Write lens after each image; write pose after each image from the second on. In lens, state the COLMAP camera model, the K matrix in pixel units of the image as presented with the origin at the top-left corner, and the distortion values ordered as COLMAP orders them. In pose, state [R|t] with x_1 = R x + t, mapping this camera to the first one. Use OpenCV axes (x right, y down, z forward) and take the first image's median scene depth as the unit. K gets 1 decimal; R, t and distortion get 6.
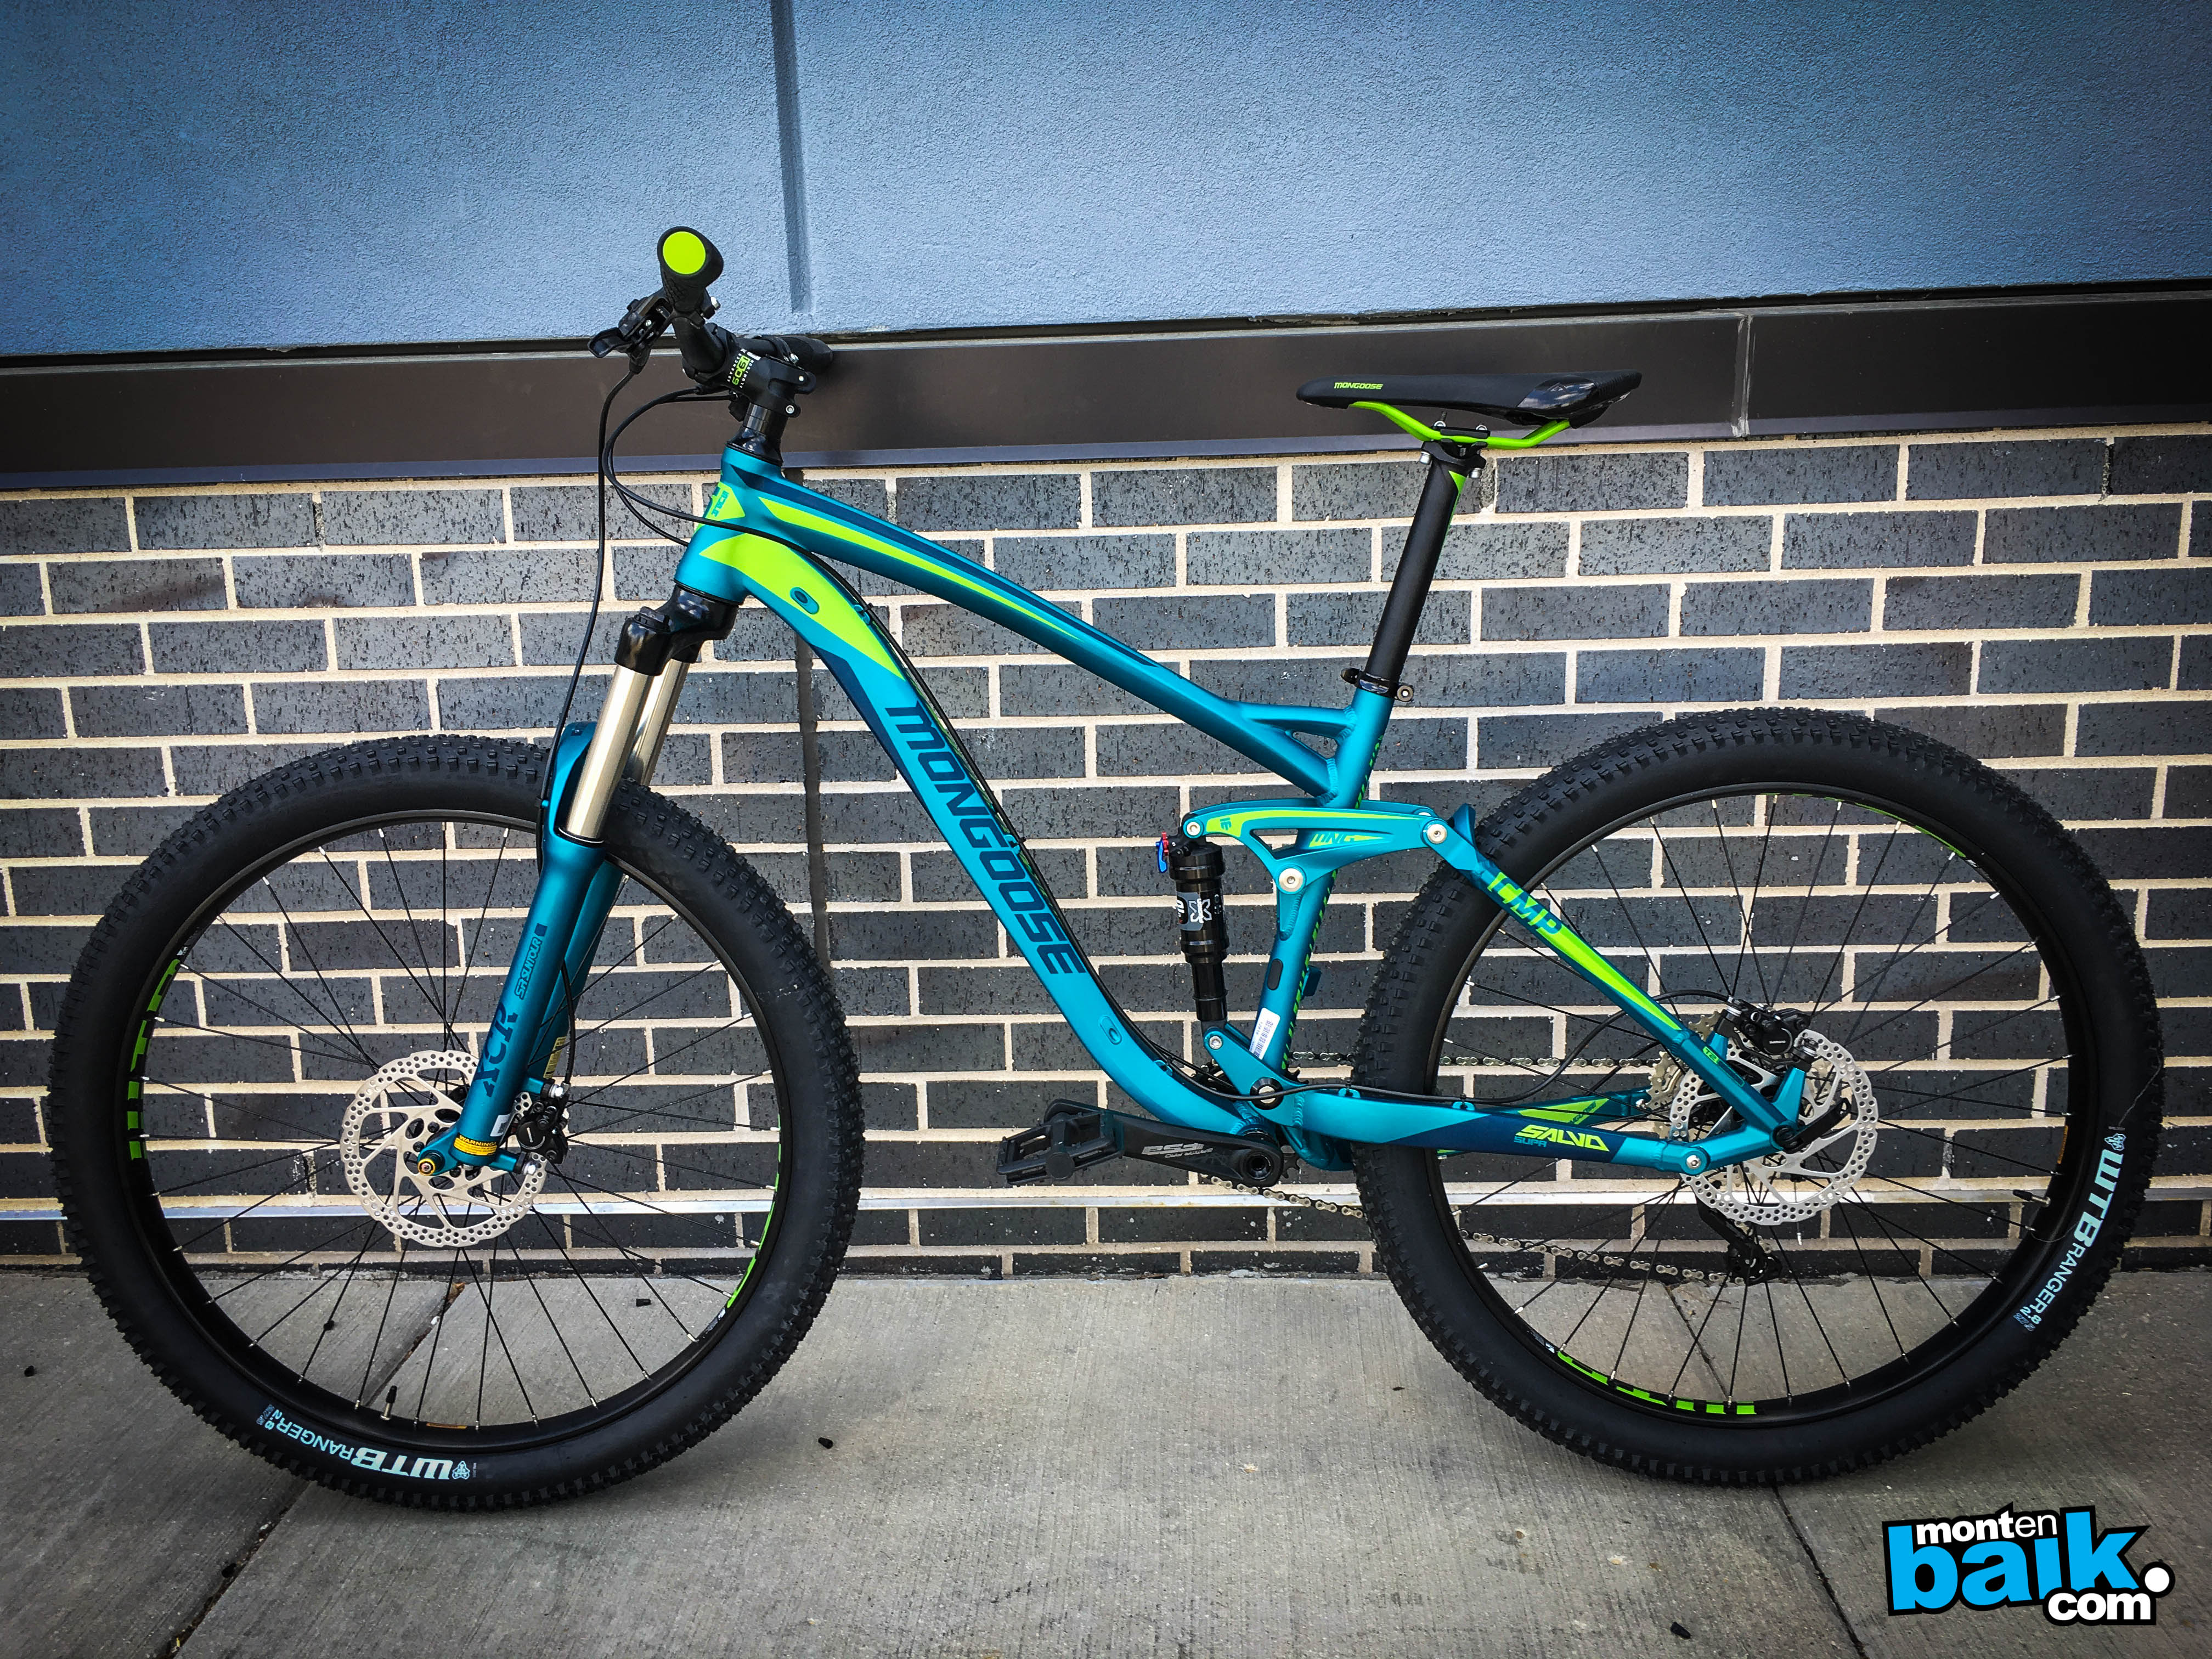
lens RADIAL K [[1903.8, 0, 1091.5], [0, 1903.8, 832.8], [0, 0, 1]] dist [0.075786, -0.114996]
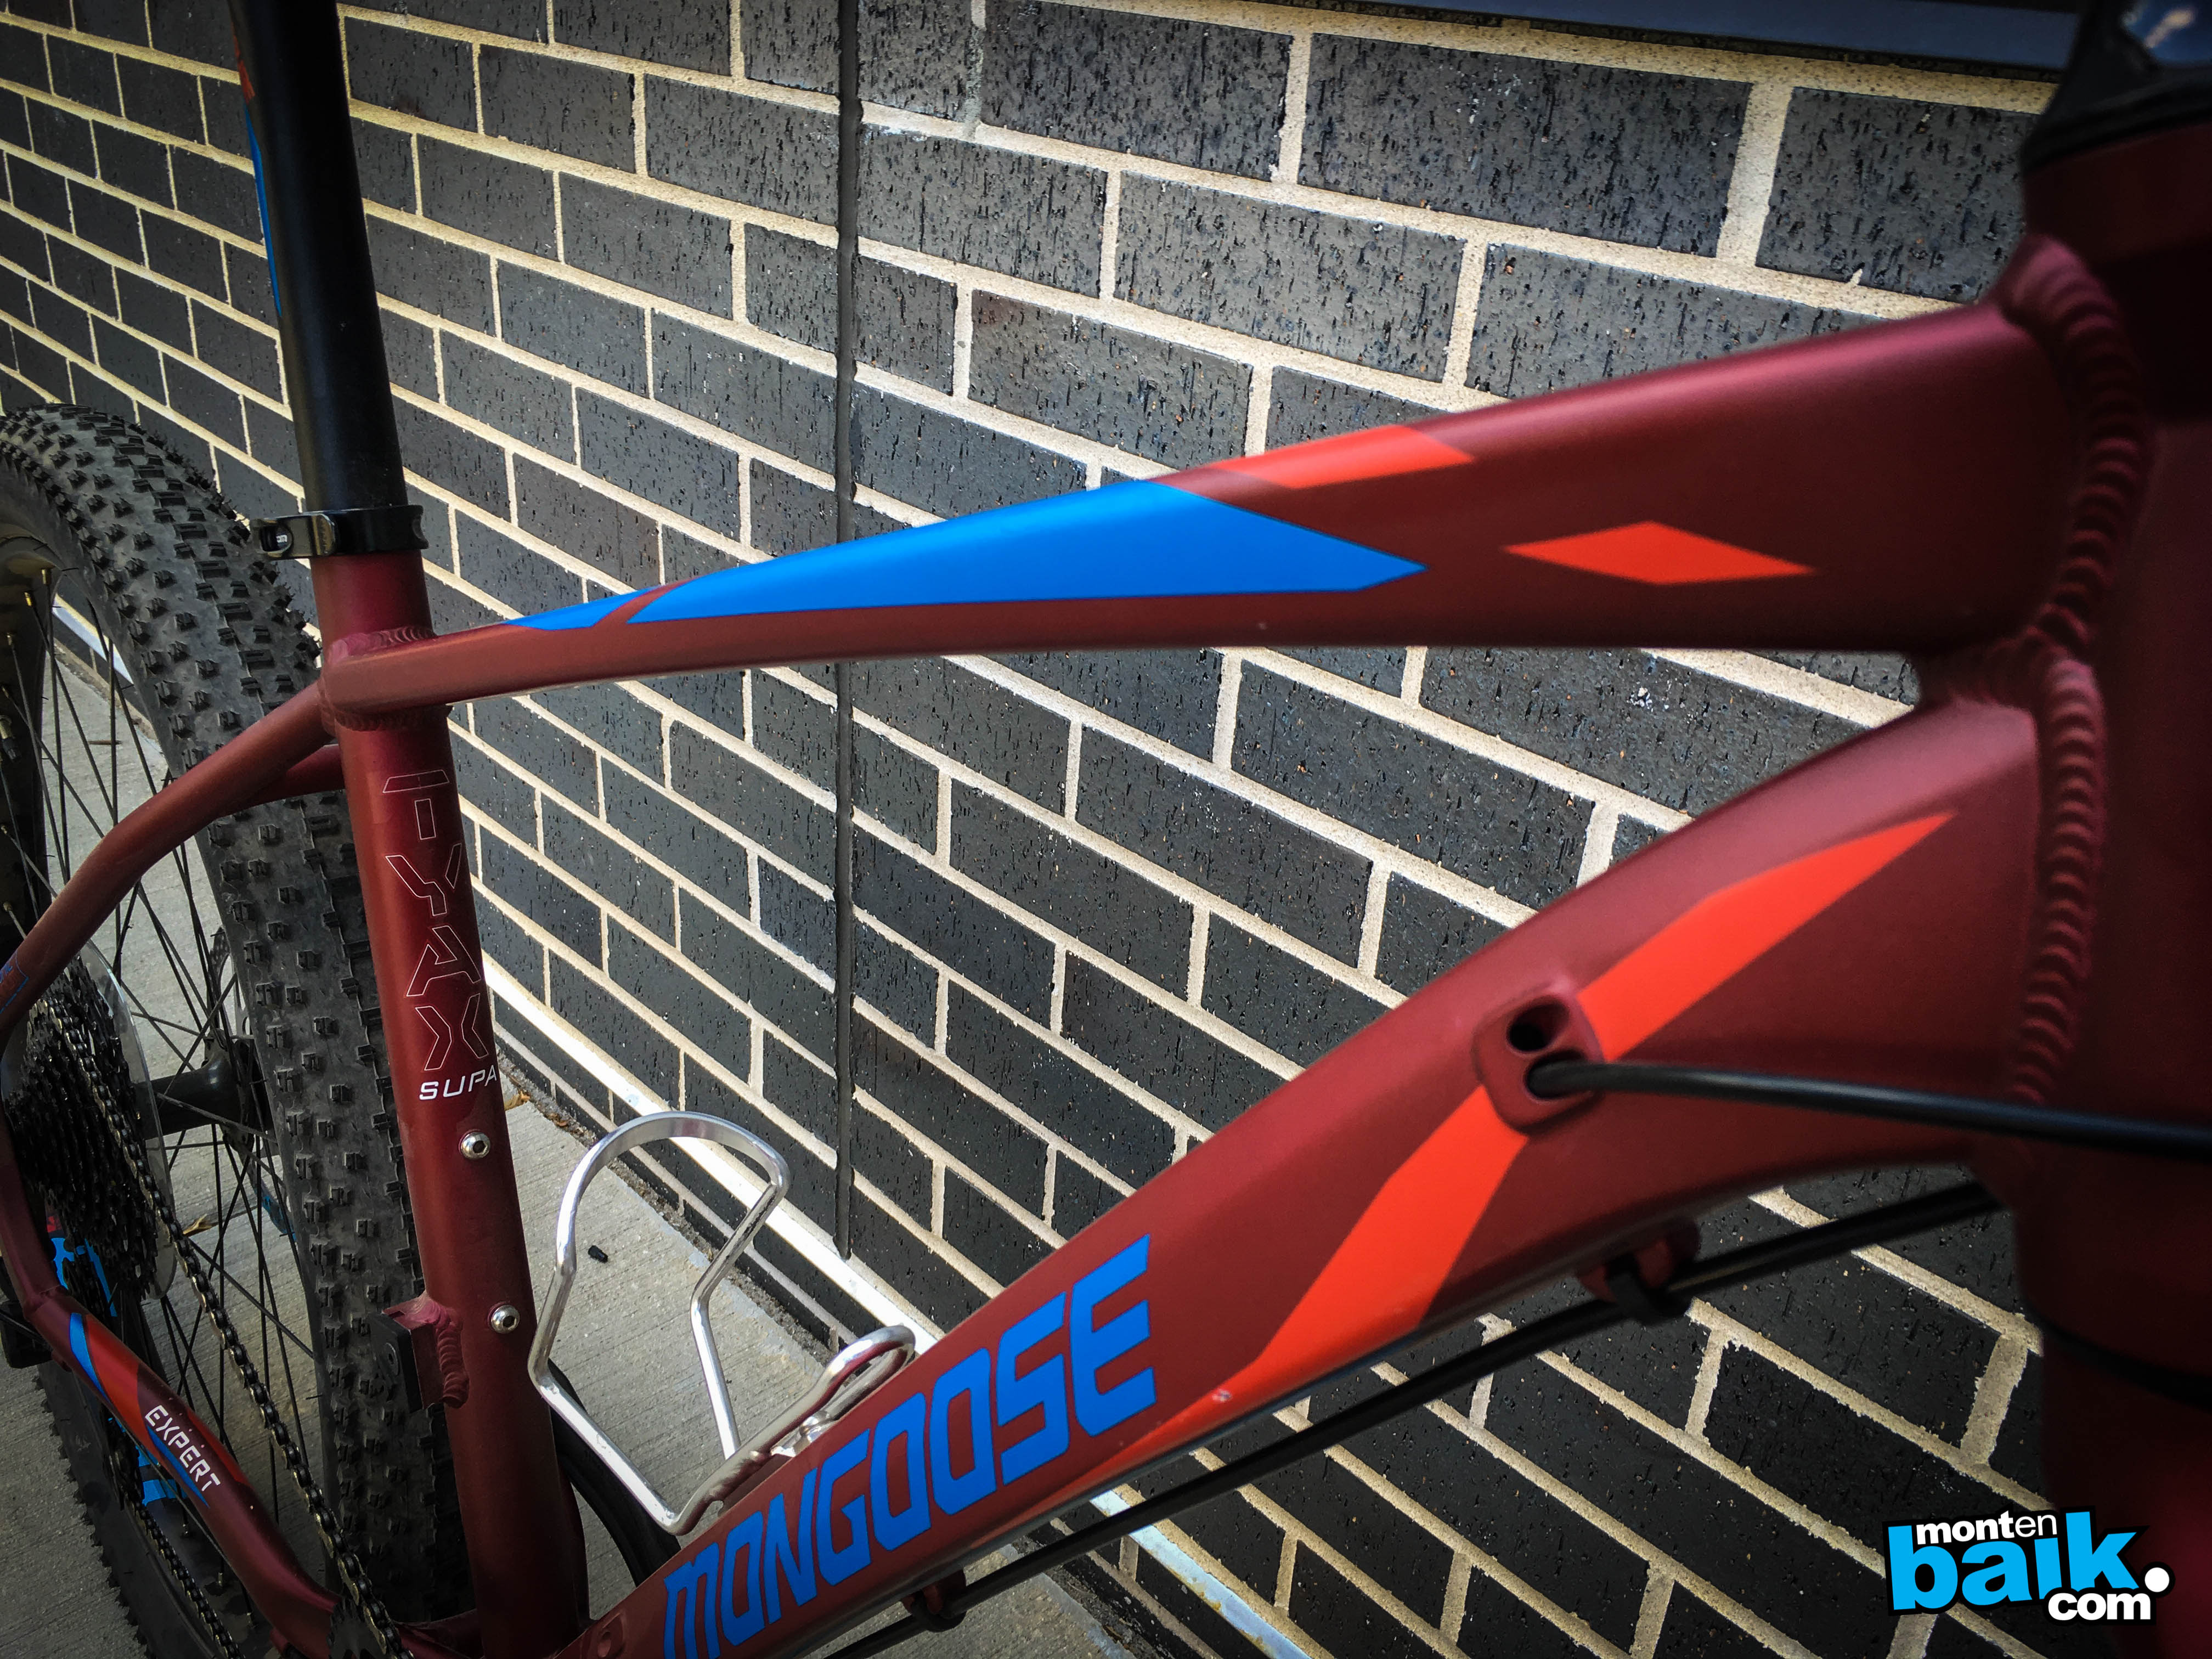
lens RADIAL K [[1891.6, 0, 1108.1], [0, 1891.6, 819.0], [0, 0, 1]] dist [0.067486, -0.087589]
pose [[0.716985, 0.365690, -0.593467, 0.251021], [-0.231395, 0.927932, 0.292230, -0.143094], [0.657563, -0.072199, 0.749932, 0.664065]]
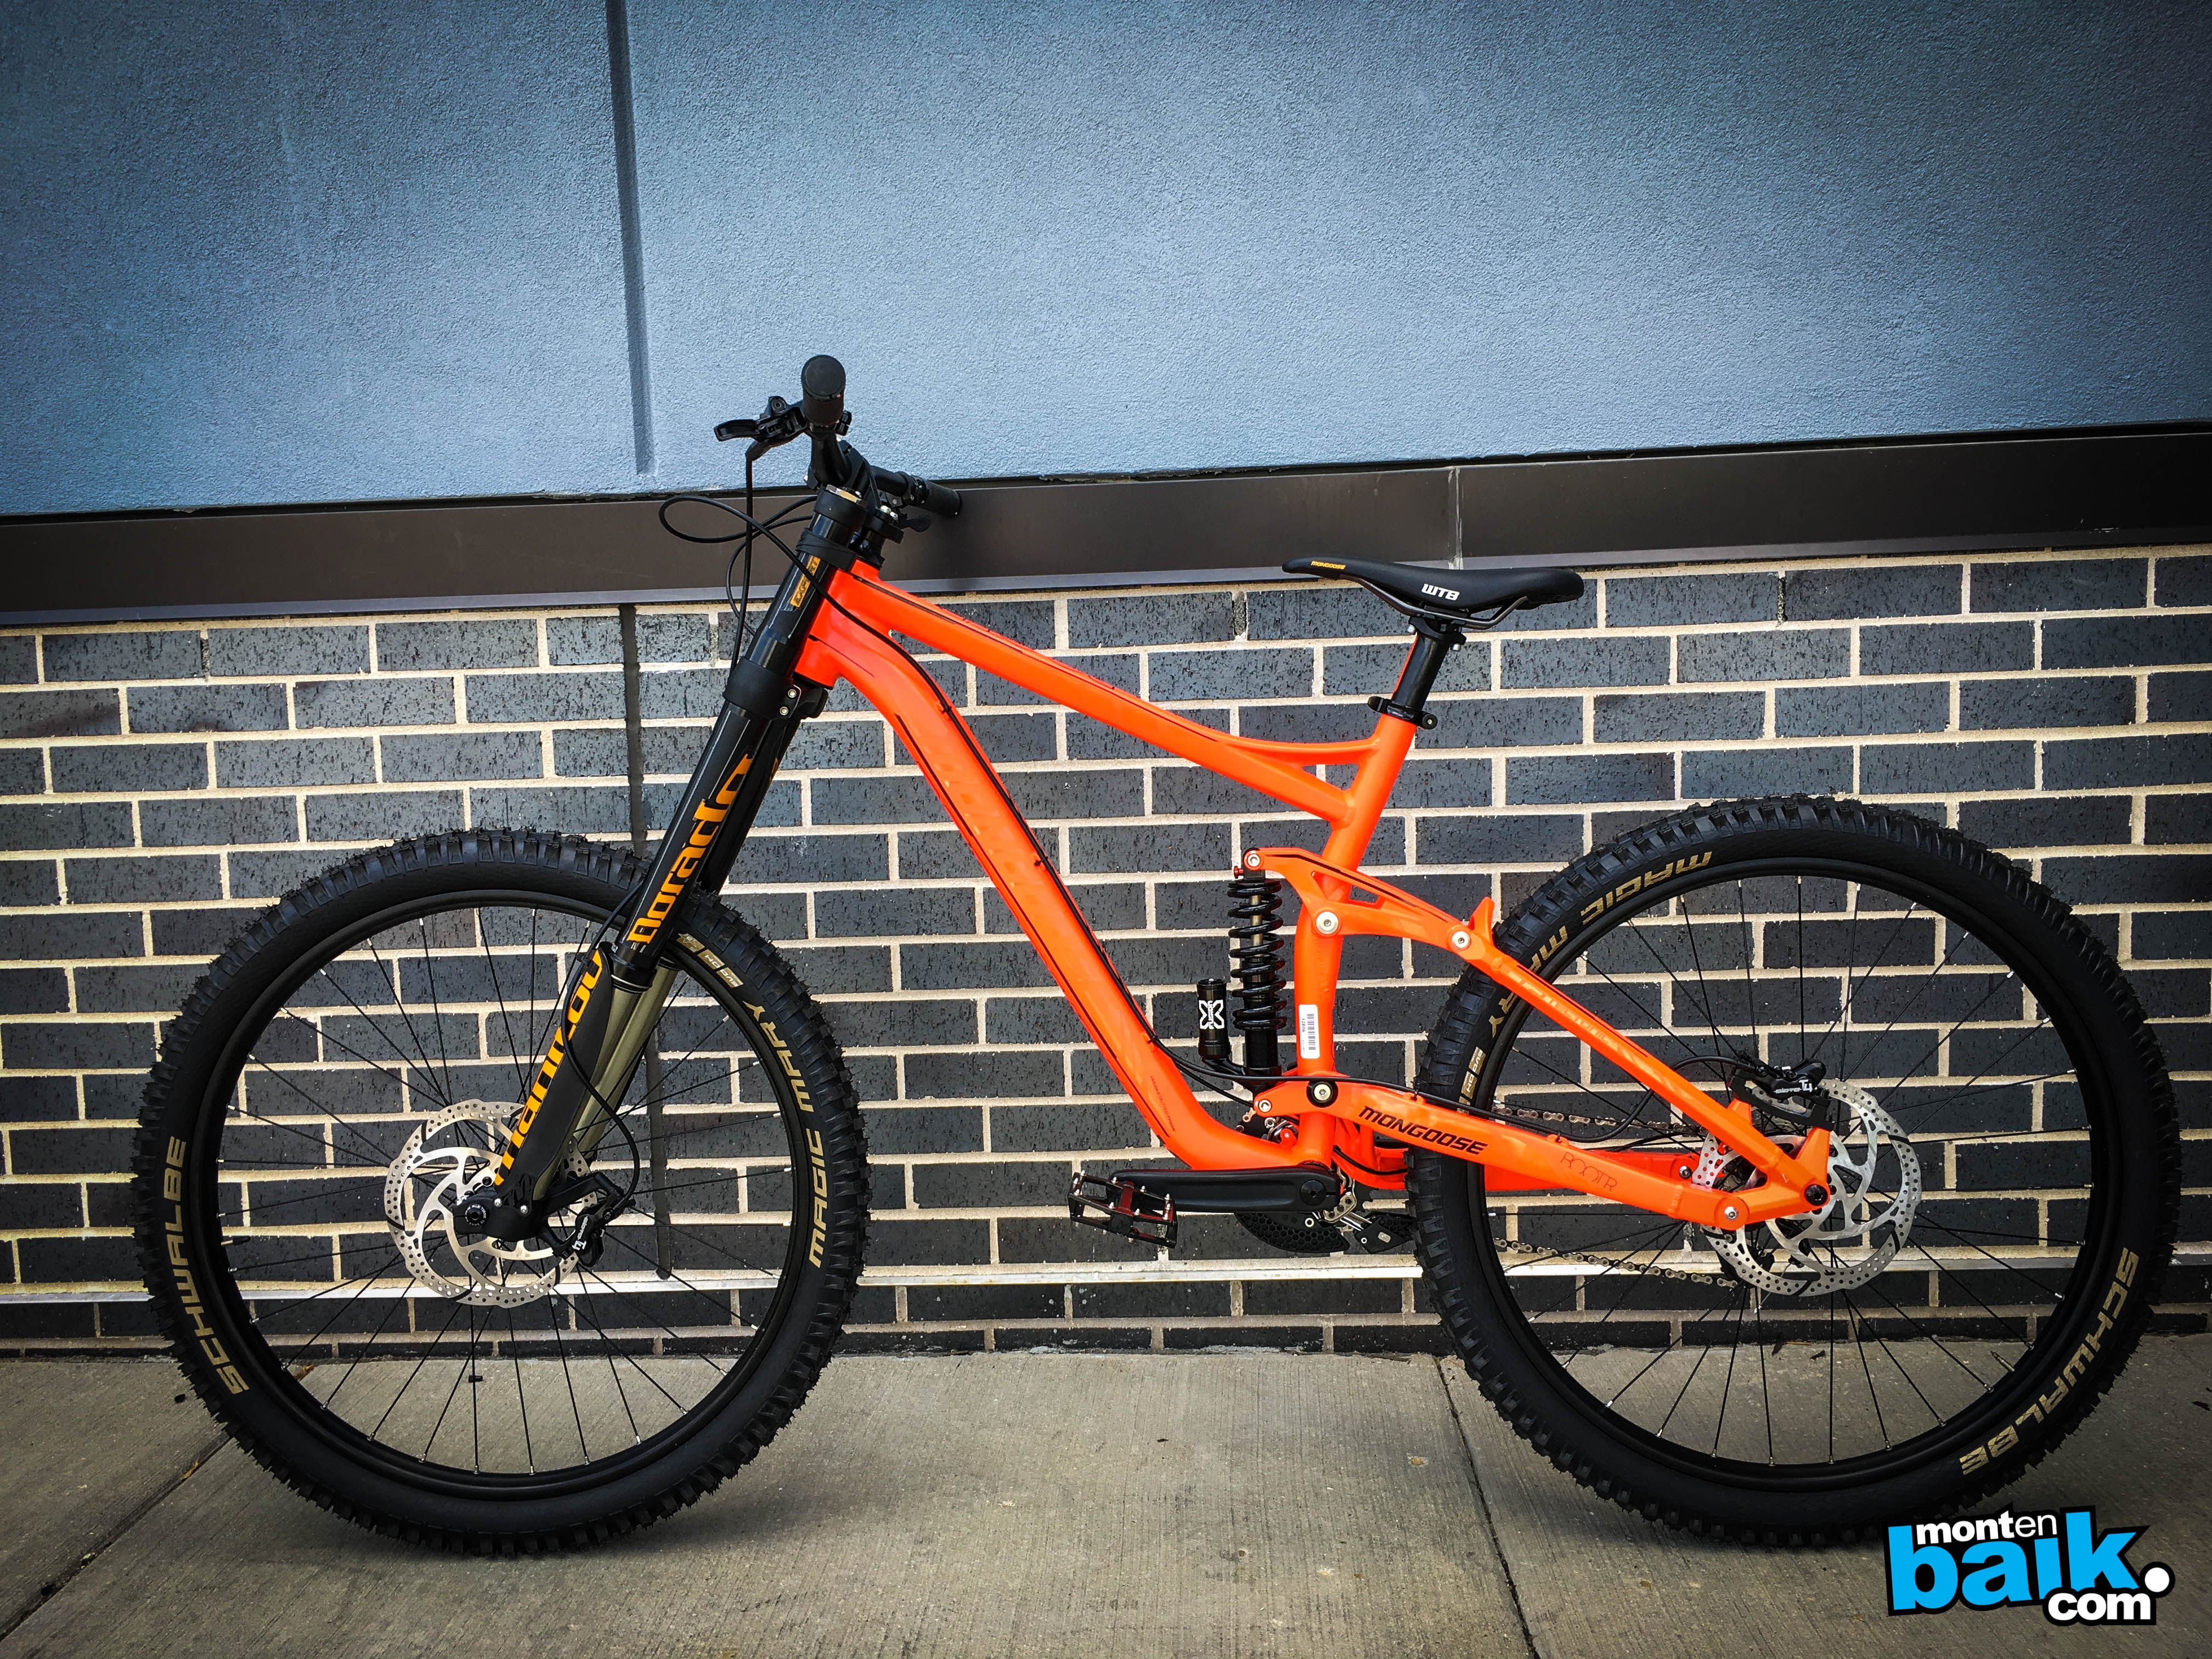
lens RADIAL K [[1917.7, 0, 1106.0], [0, 1917.7, 829.5], [0, 0, 1]] dist [0.065928, -0.109208]
pose [[0.999982, -0.004221, -0.004232, 0.129285], [0.003675, 0.992576, -0.121570, 0.078870], [0.004714, 0.121552, 0.992574, -0.106686]]
